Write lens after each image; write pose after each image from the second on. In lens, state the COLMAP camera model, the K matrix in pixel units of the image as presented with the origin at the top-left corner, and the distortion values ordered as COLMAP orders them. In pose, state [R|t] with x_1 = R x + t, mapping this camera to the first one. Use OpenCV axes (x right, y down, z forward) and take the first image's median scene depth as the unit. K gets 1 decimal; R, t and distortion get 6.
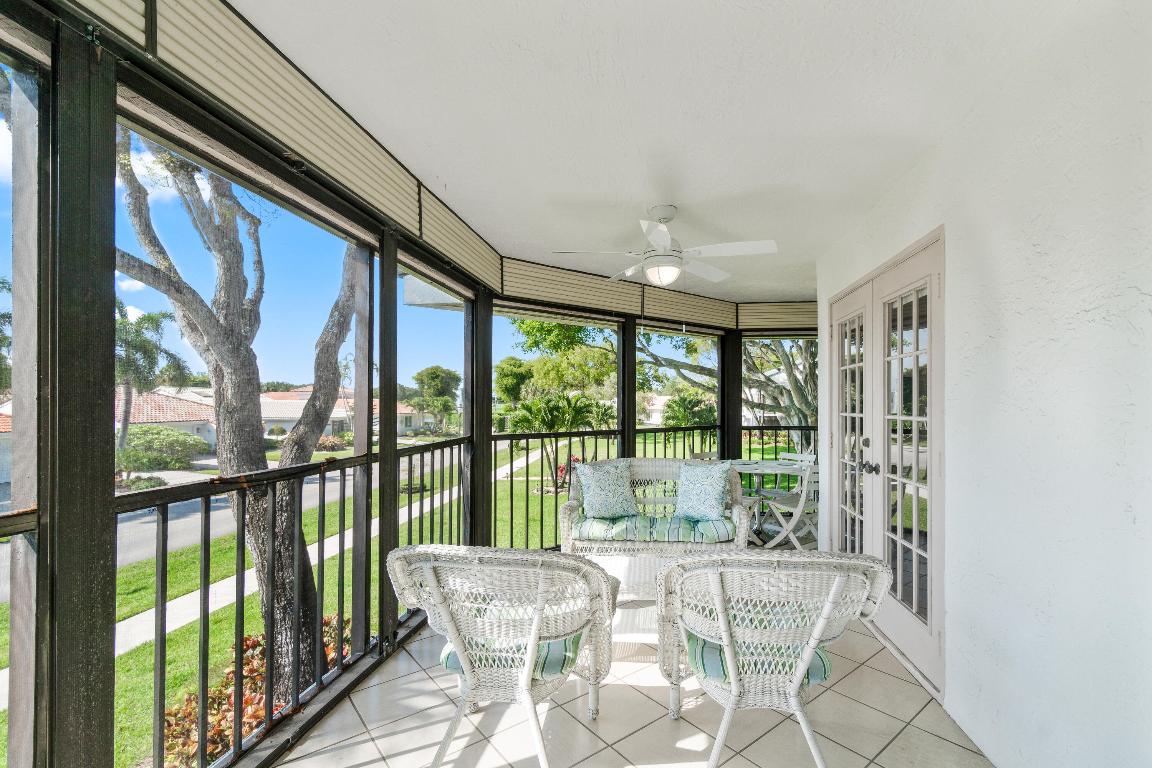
lens RADIAL K [[518.4, 0, 616.6], [0, 518.4, 397.4], [0, 0, 1]] dist [-0.019687, -0.000116]
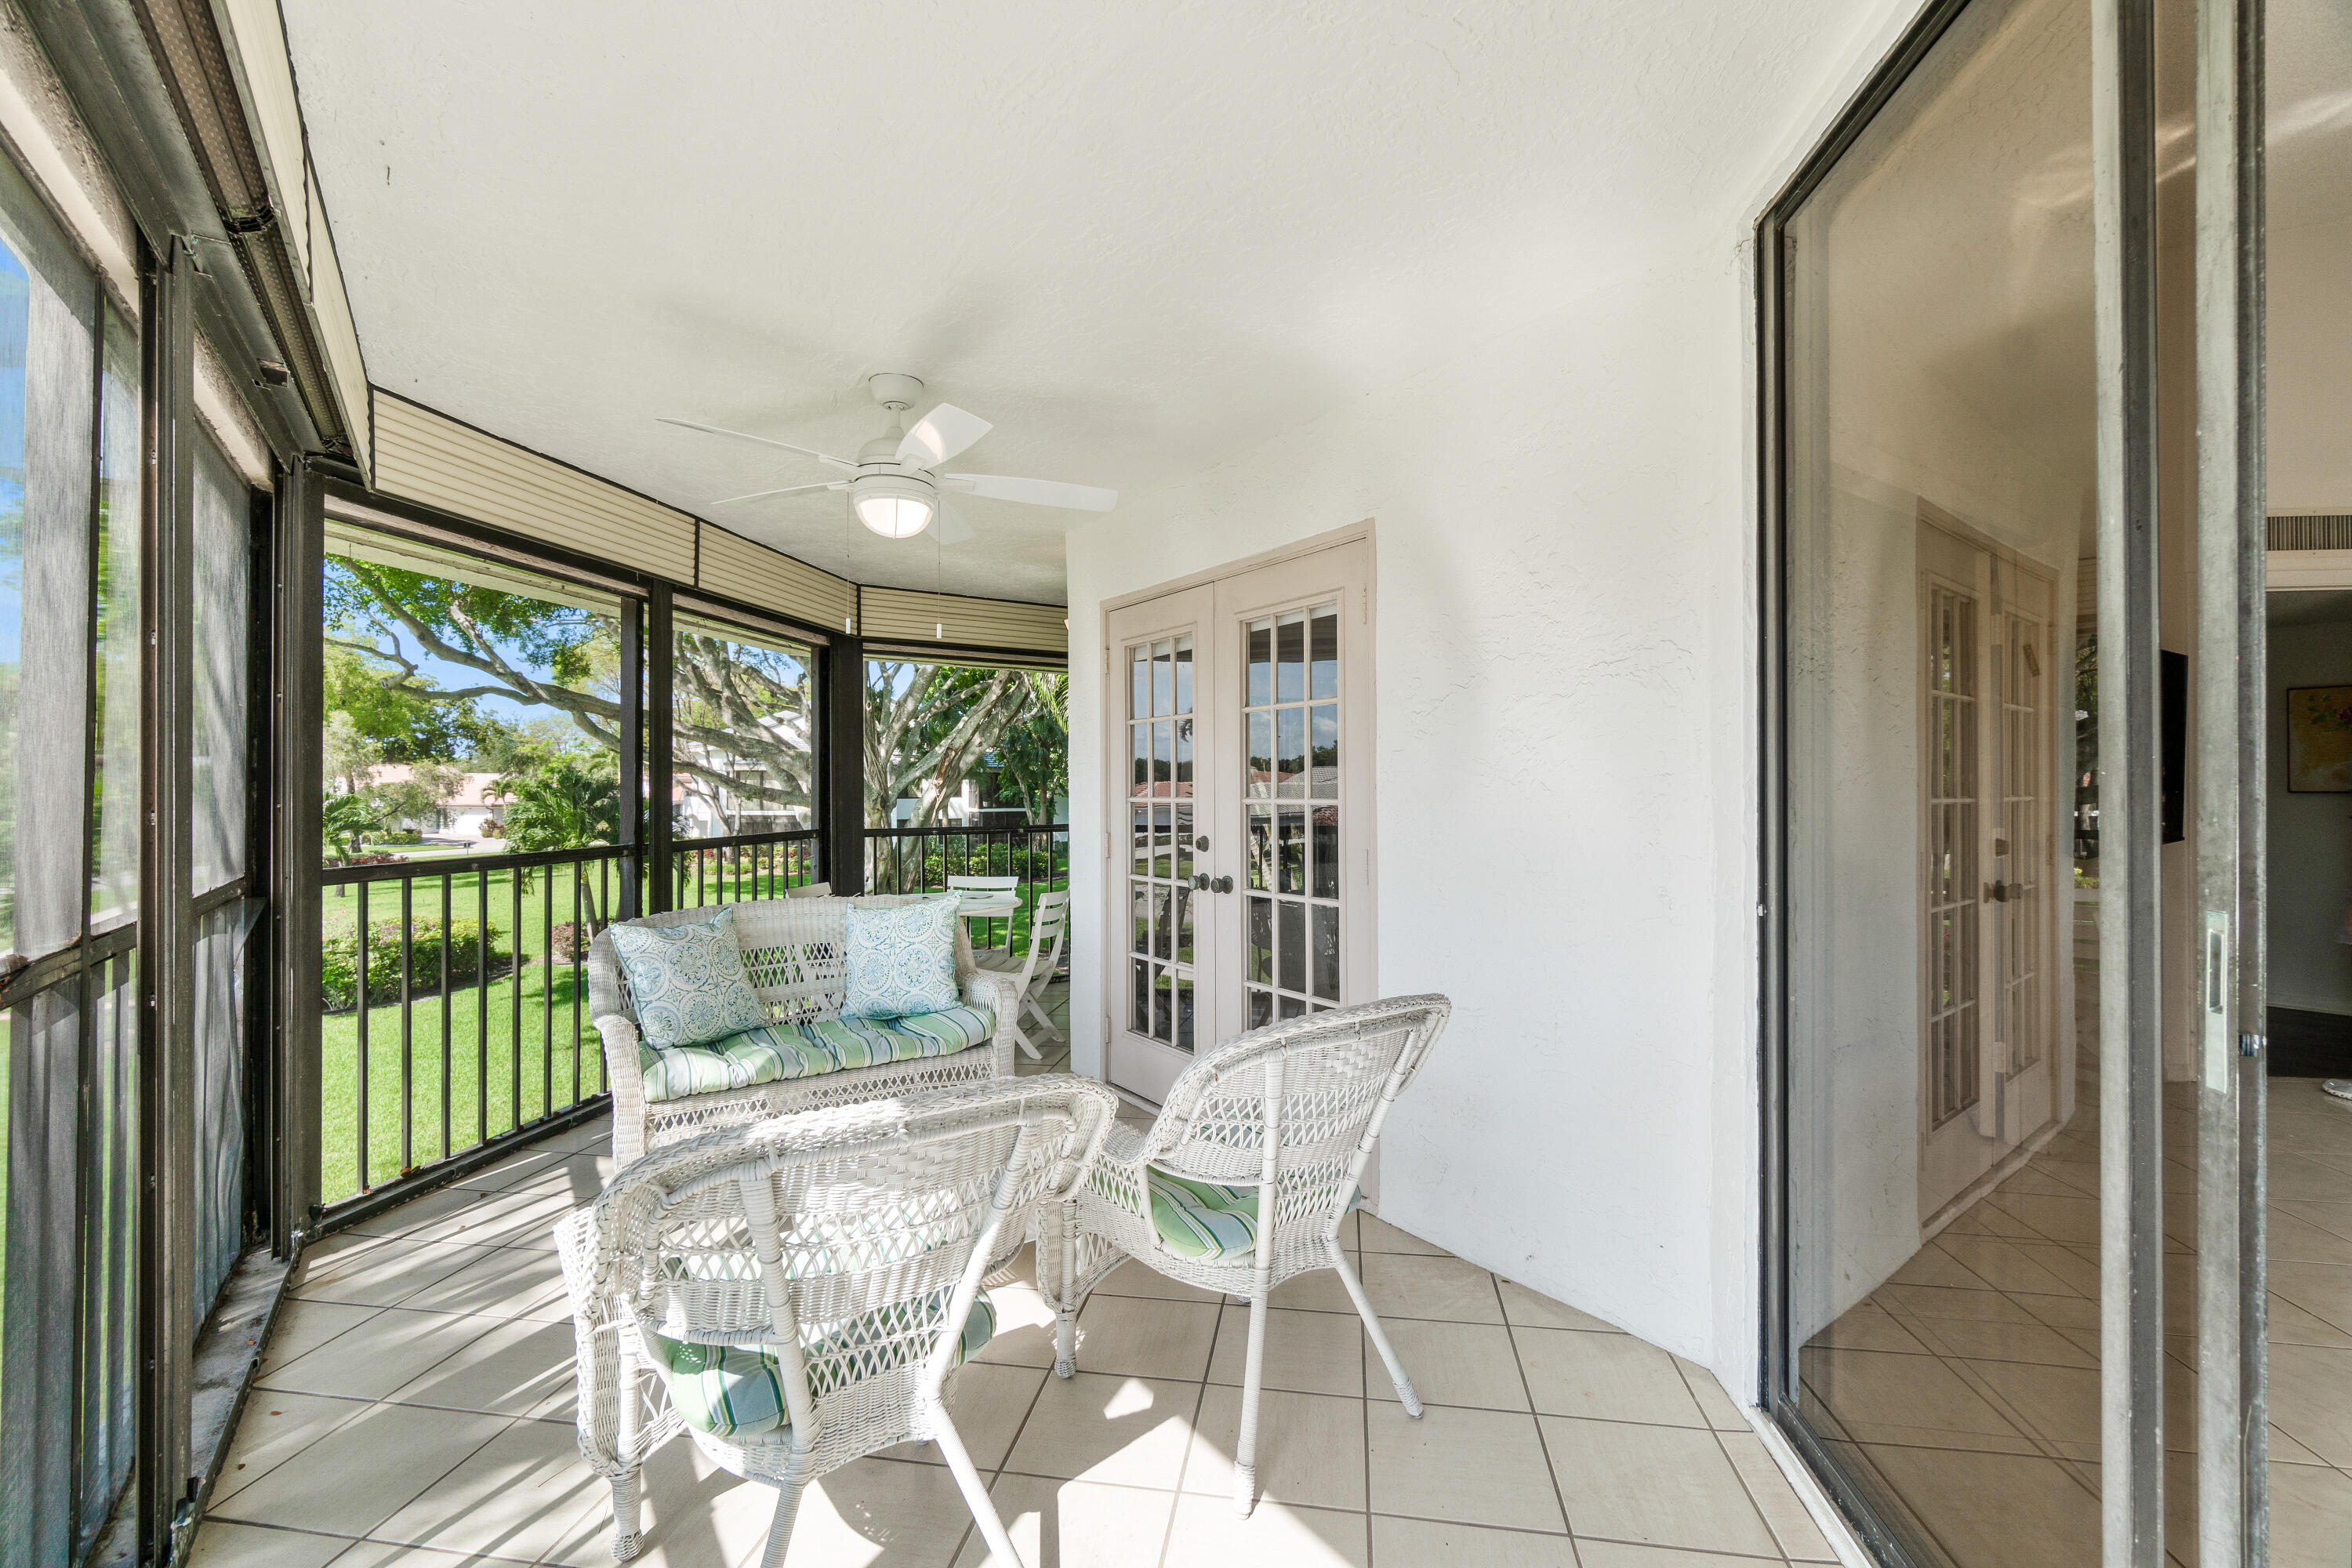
lens RADIAL K [[1012.9, 0, 1189.3], [0, 1012.9, 785.7], [0, 0, 1]] dist [-0.006865, 0.000080]
pose [[0.756836, -0.001912, 0.653602, -0.257603], [-0.003130, 0.999974, 0.006549, 0.007584], [-0.653597, -0.007002, 0.756810, 0.078713]]
